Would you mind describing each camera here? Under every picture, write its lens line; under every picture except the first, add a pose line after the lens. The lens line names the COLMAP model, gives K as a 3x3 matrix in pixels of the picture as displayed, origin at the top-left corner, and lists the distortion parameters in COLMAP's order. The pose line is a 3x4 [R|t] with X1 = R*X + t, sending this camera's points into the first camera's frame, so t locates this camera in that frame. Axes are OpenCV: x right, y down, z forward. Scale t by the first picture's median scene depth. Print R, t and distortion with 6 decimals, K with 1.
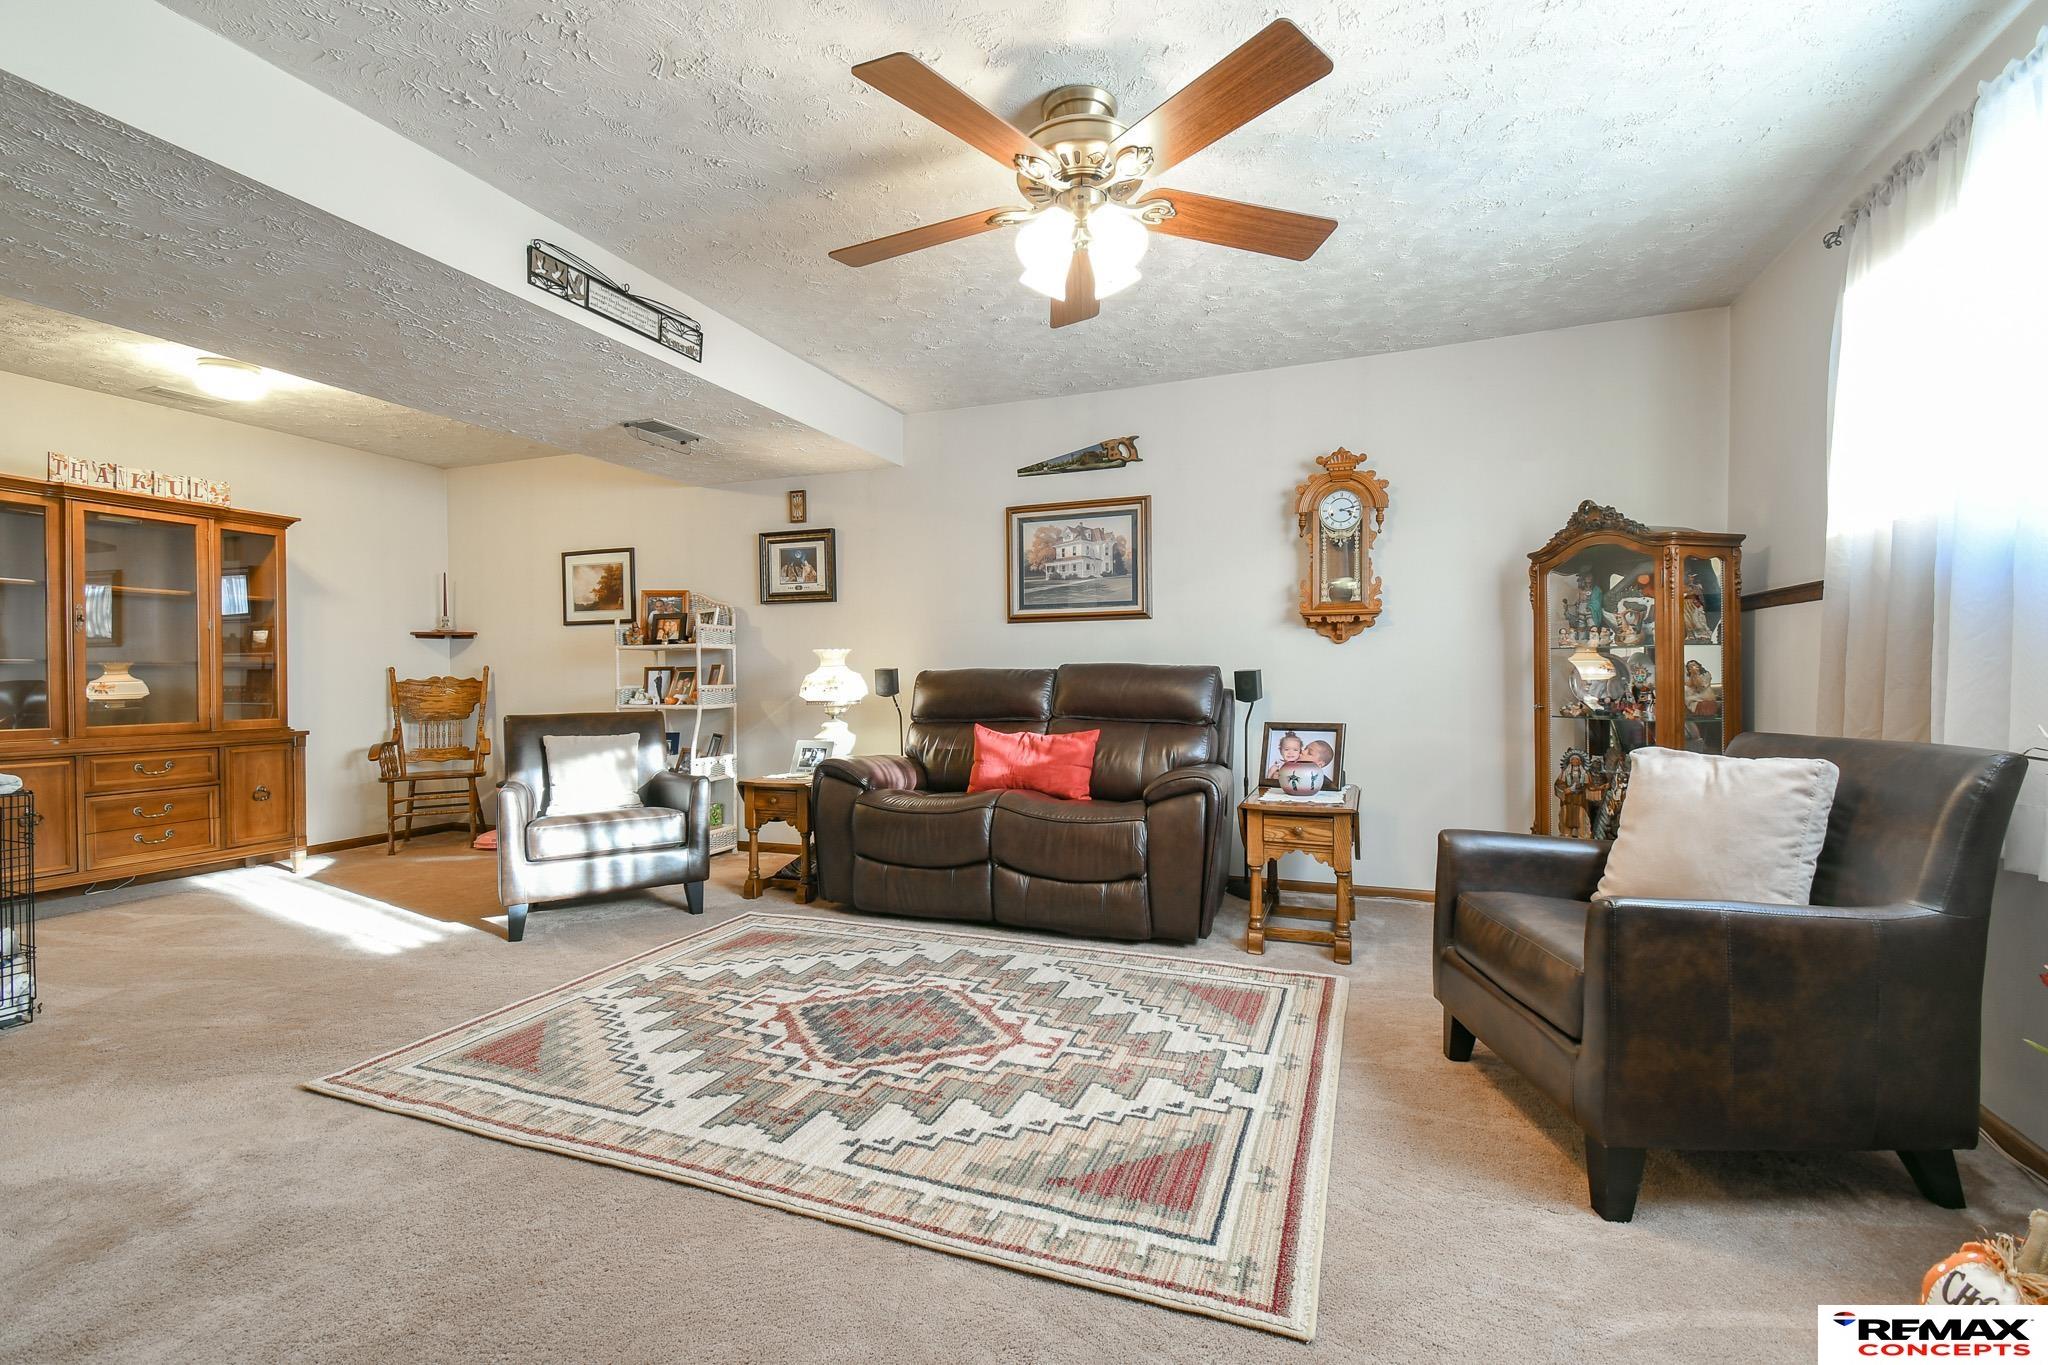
lens RADIAL K [[893.0, 0, 1020.1], [0, 893.0, 679.7], [0, 0, 1]] dist [0.030204, -0.013016]
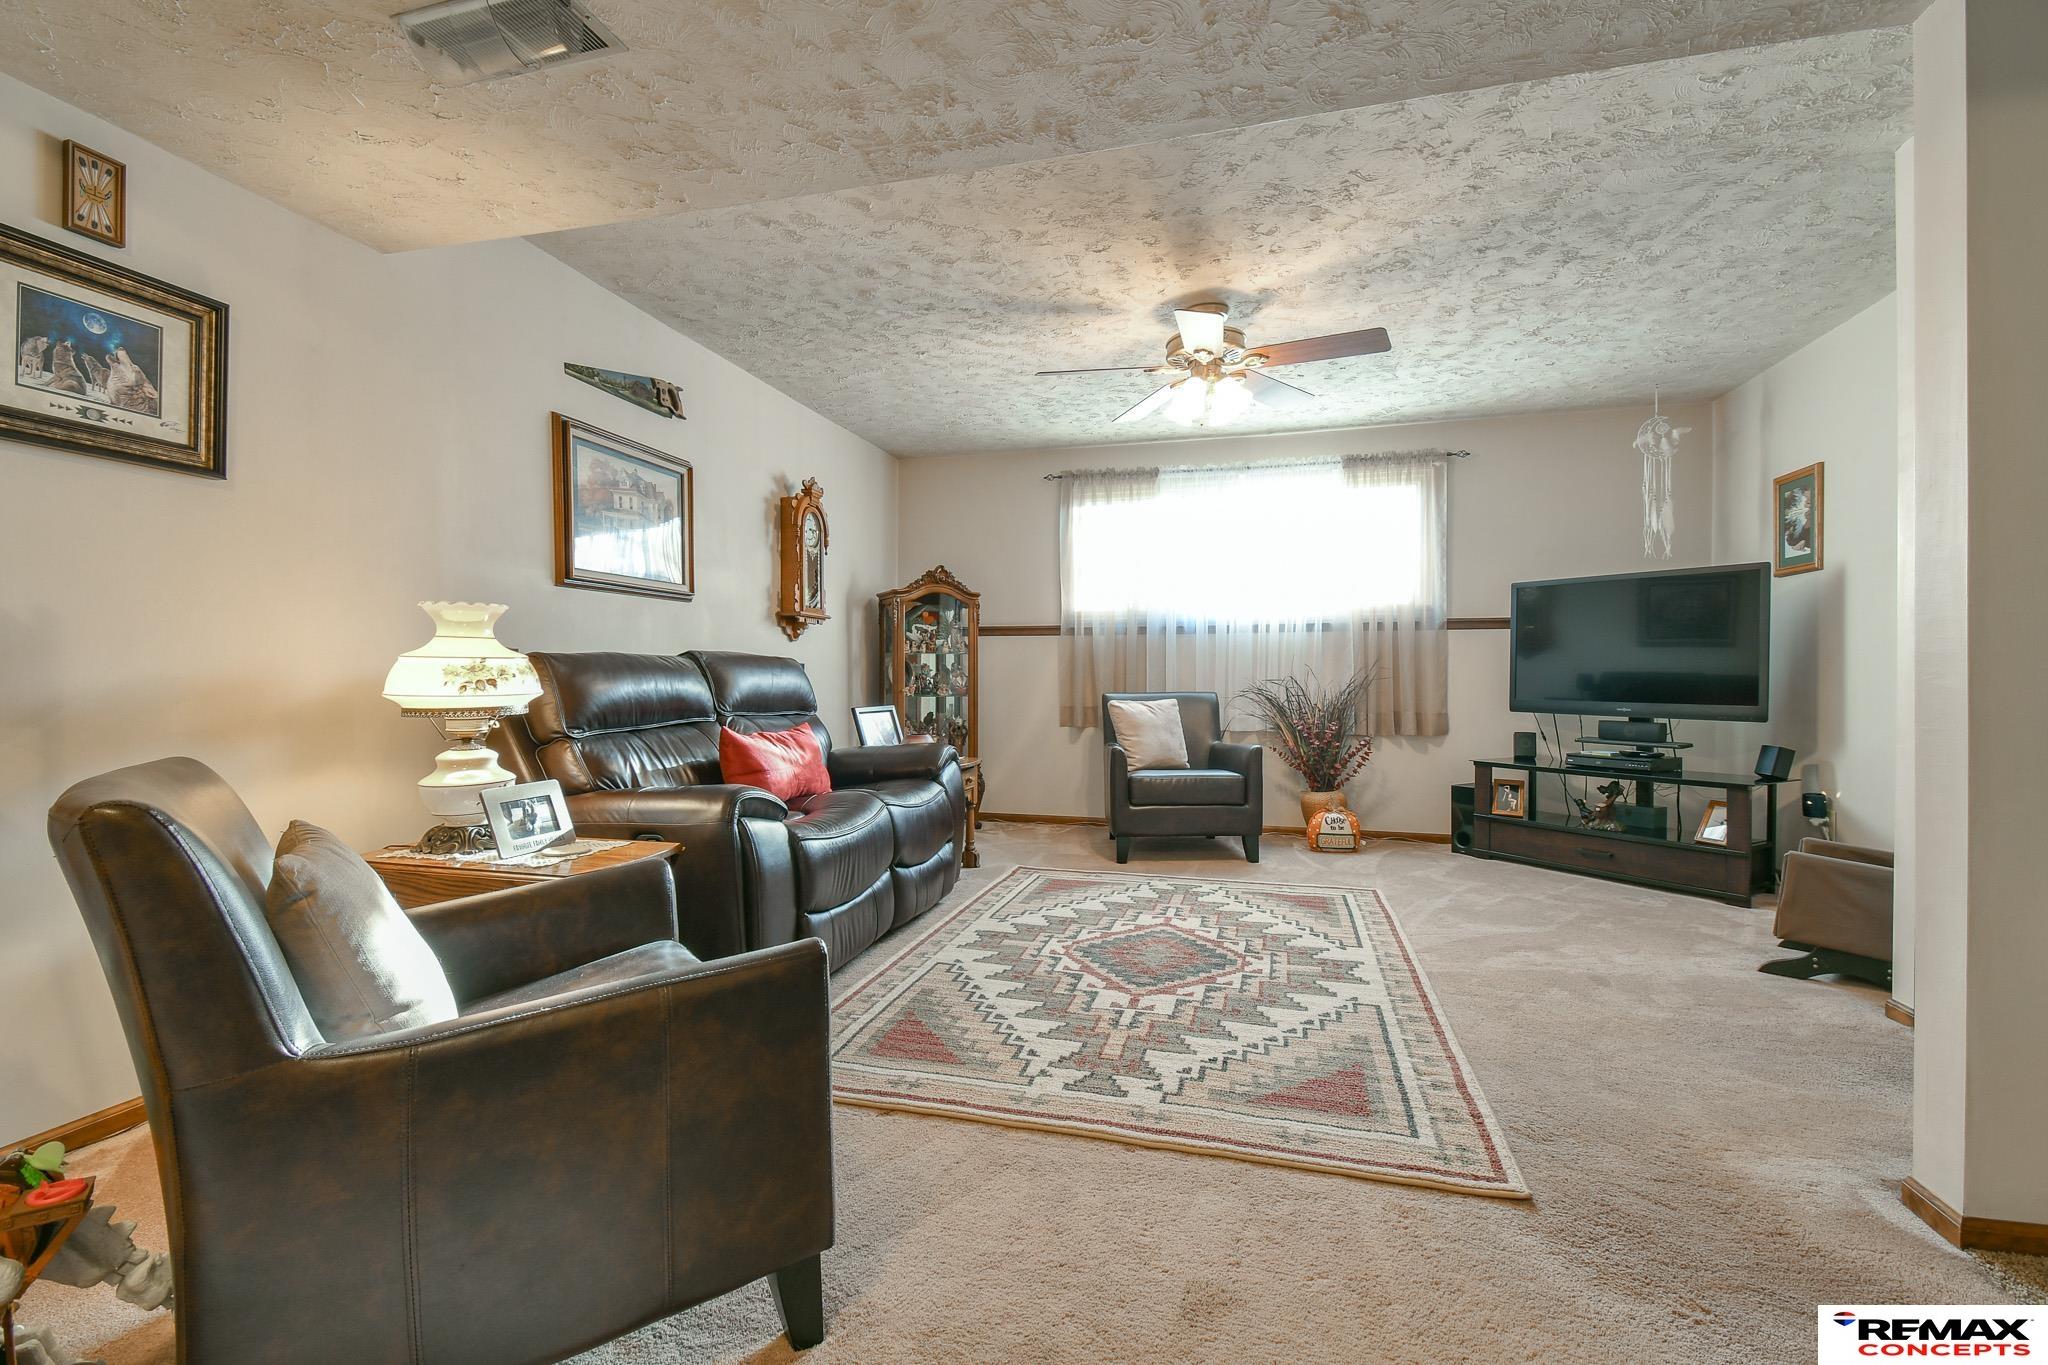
lens RADIAL K [[893.0, 0, 1026.3], [0, 893.0, 682.1], [0, 0, 1]] dist [0.030204, -0.013016]
pose [[-0.107831, -0.000127, 0.994169, -1.107797], [0.013230, 0.999911, 0.001562, 0.019043], [-0.994081, 0.013321, -0.107820, 1.110904]]
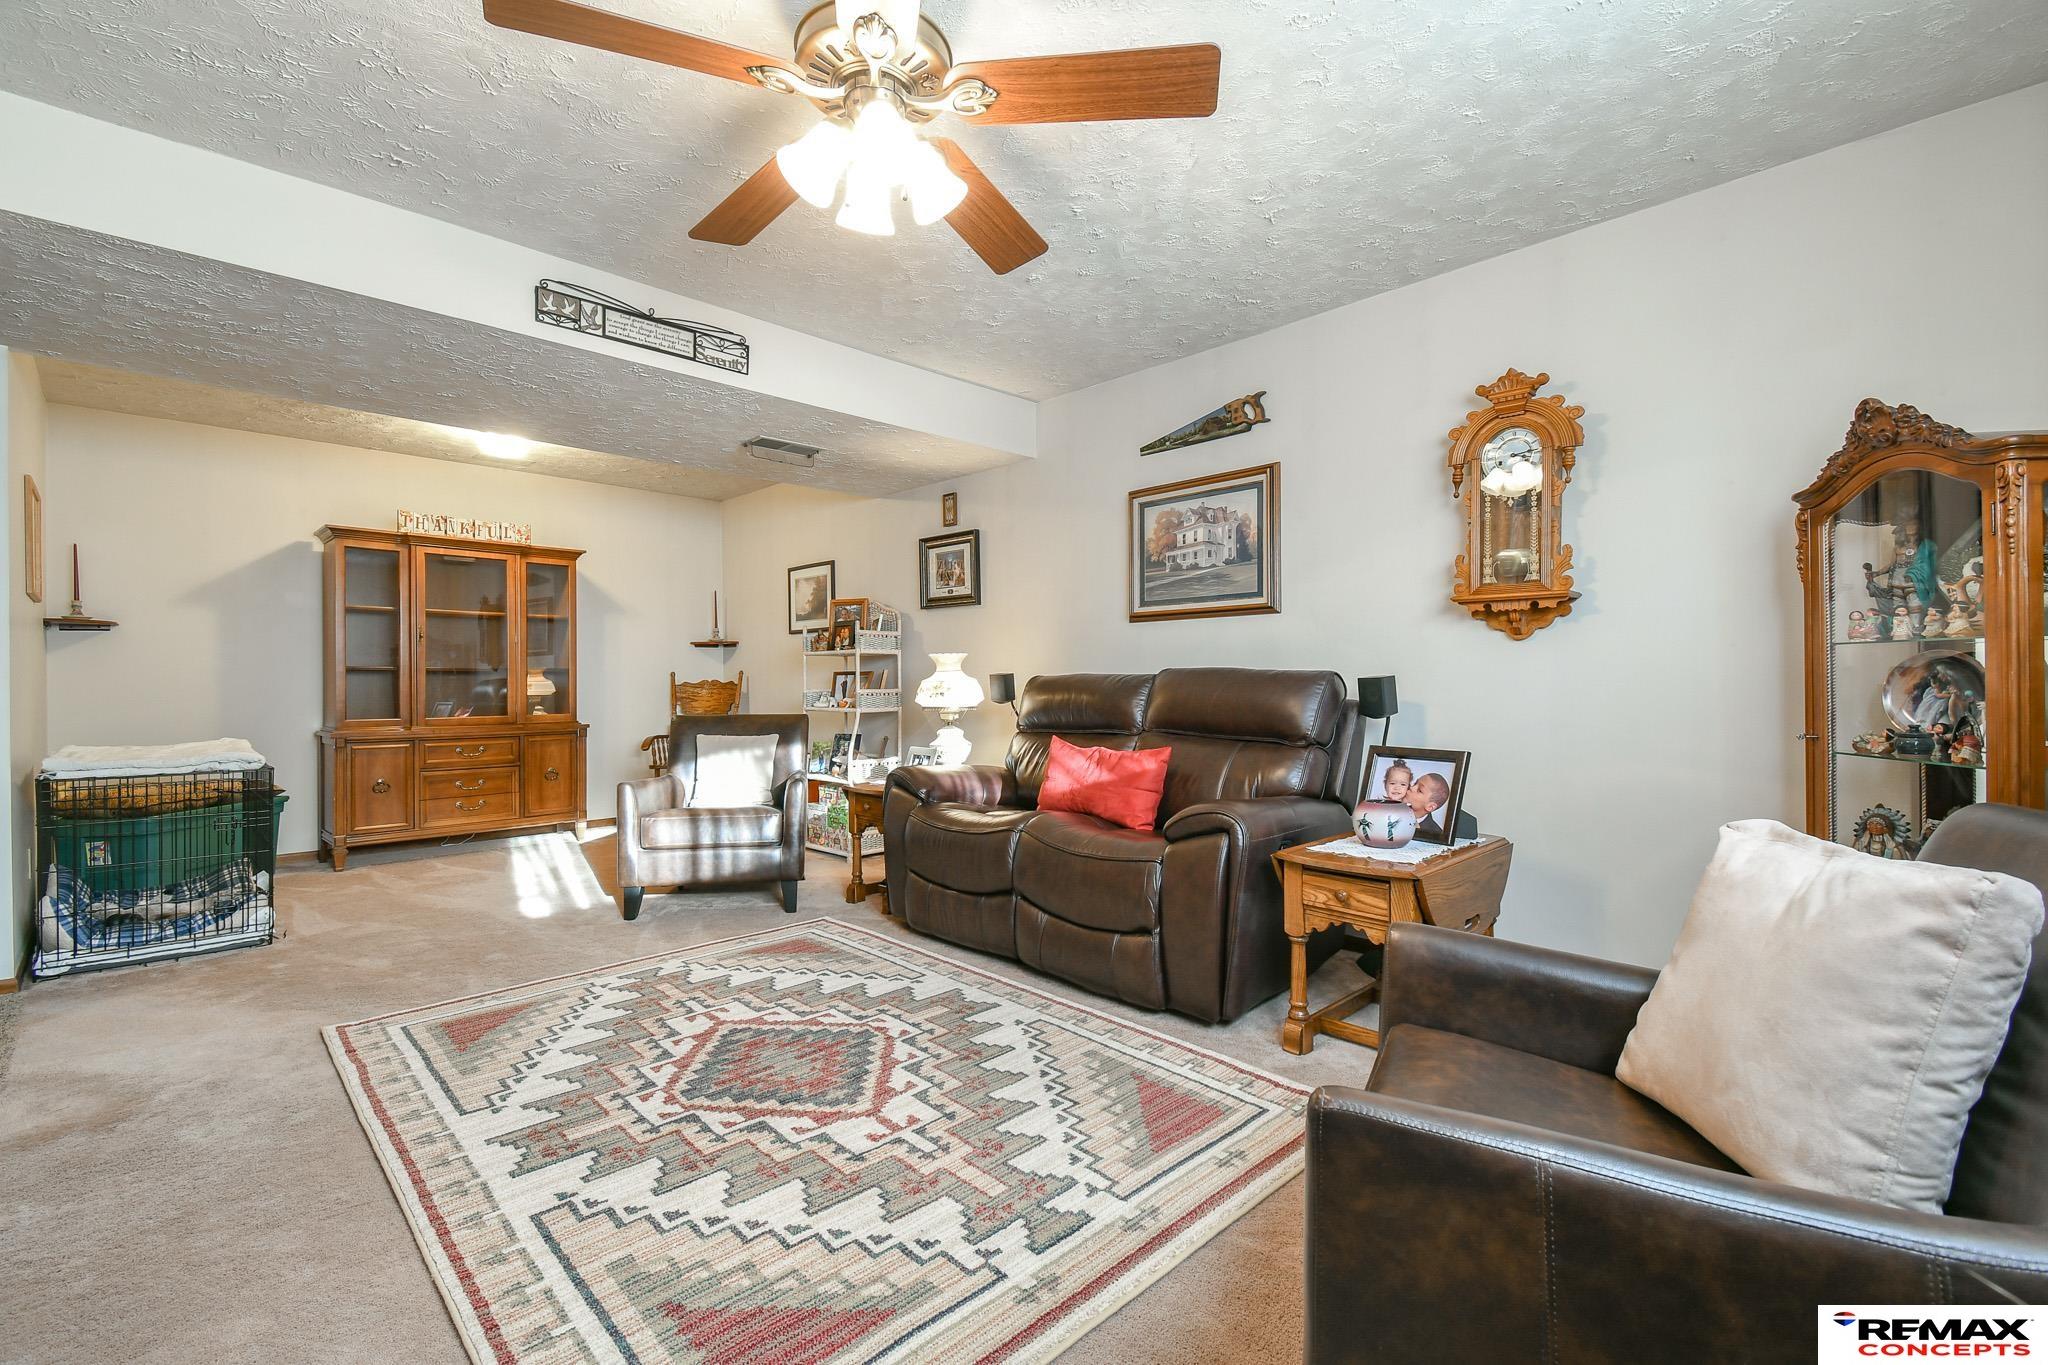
lens RADIAL K [[893.0, 0, 1023.2], [0, 893.0, 679.4], [0, 0, 1]] dist [0.030204, -0.013016]
pose [[0.909618, 0.003440, -0.415431, 0.395868], [-0.004982, 0.999984, -0.002628, -0.006236], [0.415415, 0.004460, 0.909621, 0.228714]]
